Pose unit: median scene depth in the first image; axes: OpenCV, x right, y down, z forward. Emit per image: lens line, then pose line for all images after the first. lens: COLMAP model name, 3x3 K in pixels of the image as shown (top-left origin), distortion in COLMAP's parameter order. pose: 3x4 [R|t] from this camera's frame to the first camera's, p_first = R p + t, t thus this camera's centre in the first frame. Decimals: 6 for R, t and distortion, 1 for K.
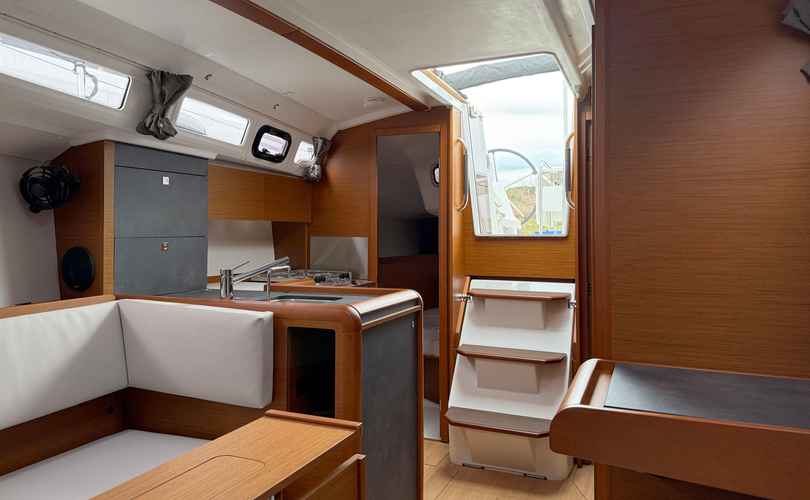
lens RADIAL K [[569.9, 0, 404.9], [0, 569.9, 217.3], [0, 0, 1]] dist [0.041352, -0.031222]
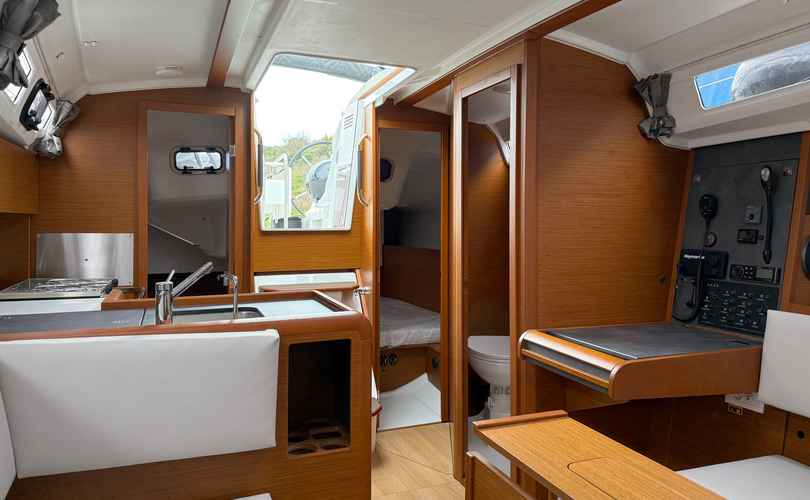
lens RADIAL K [[569.9, 0, 414.6], [0, 569.9, 219.2], [0, 0, 1]] dist [0.041352, -0.031222]
pose [[0.708339, 0.000689, 0.705872, -0.417833], [-0.020942, 0.999580, 0.020040, -0.011350], [-0.705562, -0.028977, 0.708056, 0.163959]]
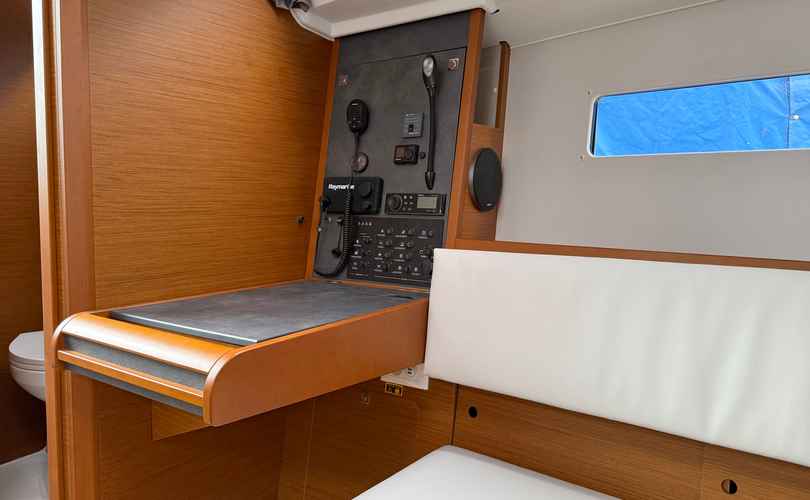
lens RADIAL K [[569.9, 0, 405.2], [0, 569.9, 251.2], [0, 0, 1]] dist [0.041352, -0.031222]
pose [[0.208944, -0.096999, 0.973105, -0.141216], [-0.033836, 0.993756, 0.106322, 0.047147], [-0.977342, -0.055141, 0.204357, 0.265578]]
